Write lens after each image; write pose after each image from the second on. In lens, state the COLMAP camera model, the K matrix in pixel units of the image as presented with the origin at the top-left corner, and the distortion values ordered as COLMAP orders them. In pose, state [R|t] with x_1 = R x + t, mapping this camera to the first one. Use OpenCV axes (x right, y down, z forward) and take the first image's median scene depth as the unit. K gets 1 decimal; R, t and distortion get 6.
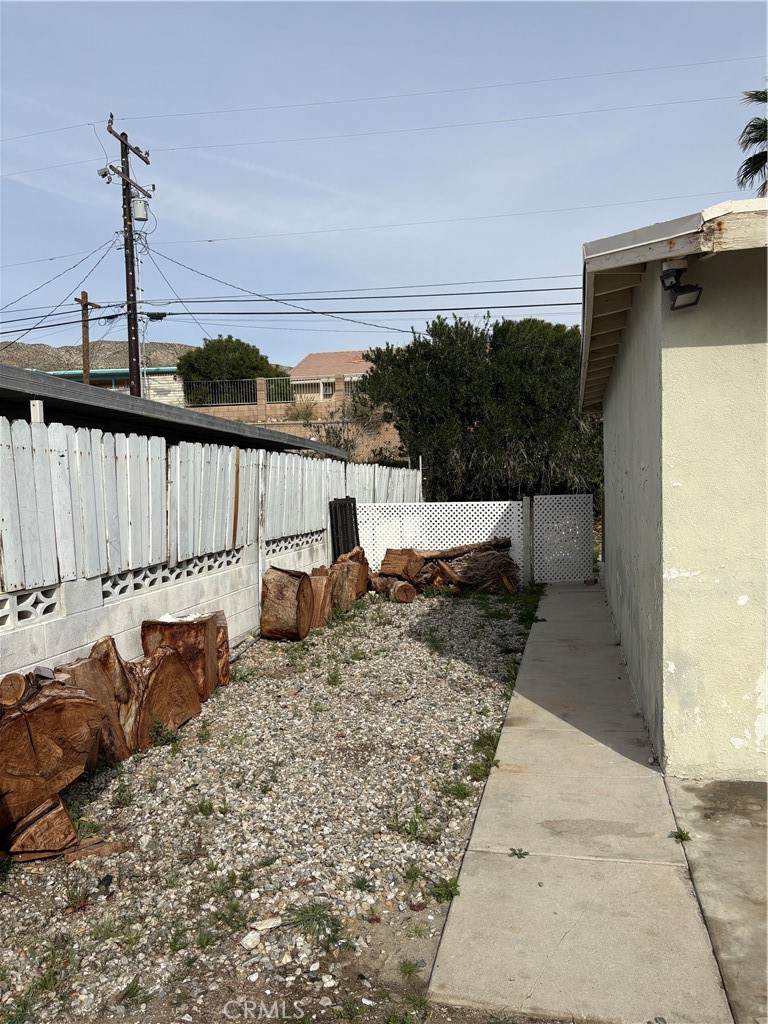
lens RADIAL K [[780.9, 0, 383.7], [0, 780.9, 514.0], [0, 0, 1]] dist [0.034311, -0.006315]
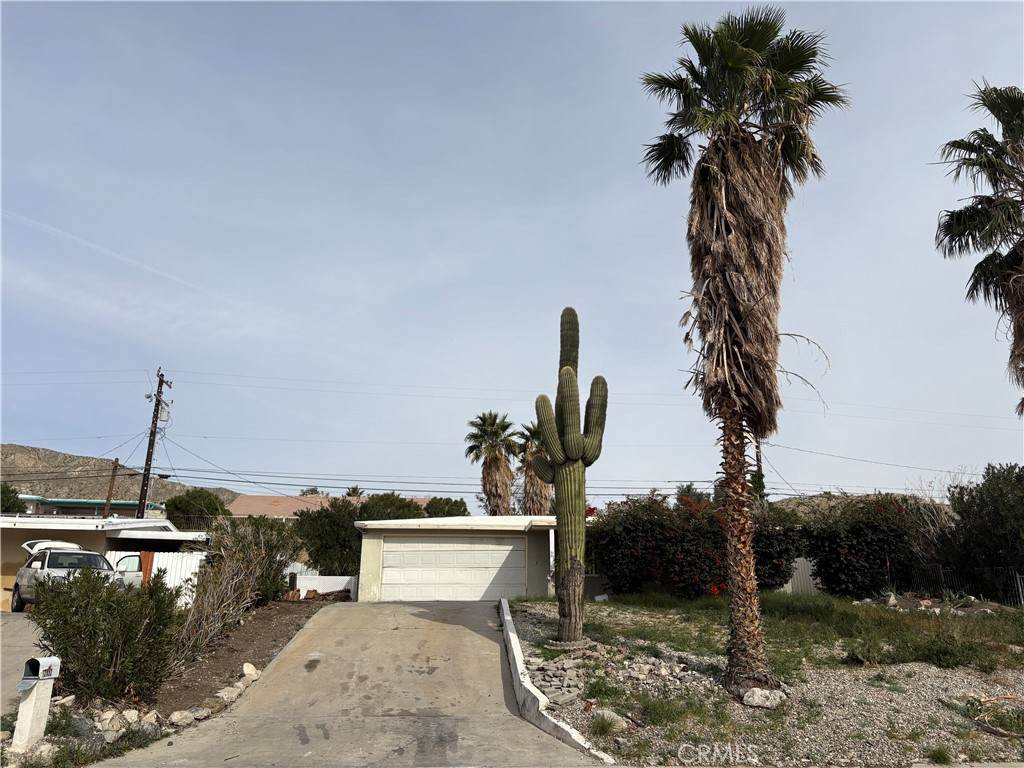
lens RADIAL K [[780.9, 0, 509.7], [0, 780.9, 379.8], [0, 0, 1]] dist [0.034311, -0.006315]
pose [[0.957337, 0.109881, 0.267267, -0.053726], [-0.015933, 0.943549, -0.330849, 0.097622], [-0.288533, 0.312476, 0.905046, -0.808321]]
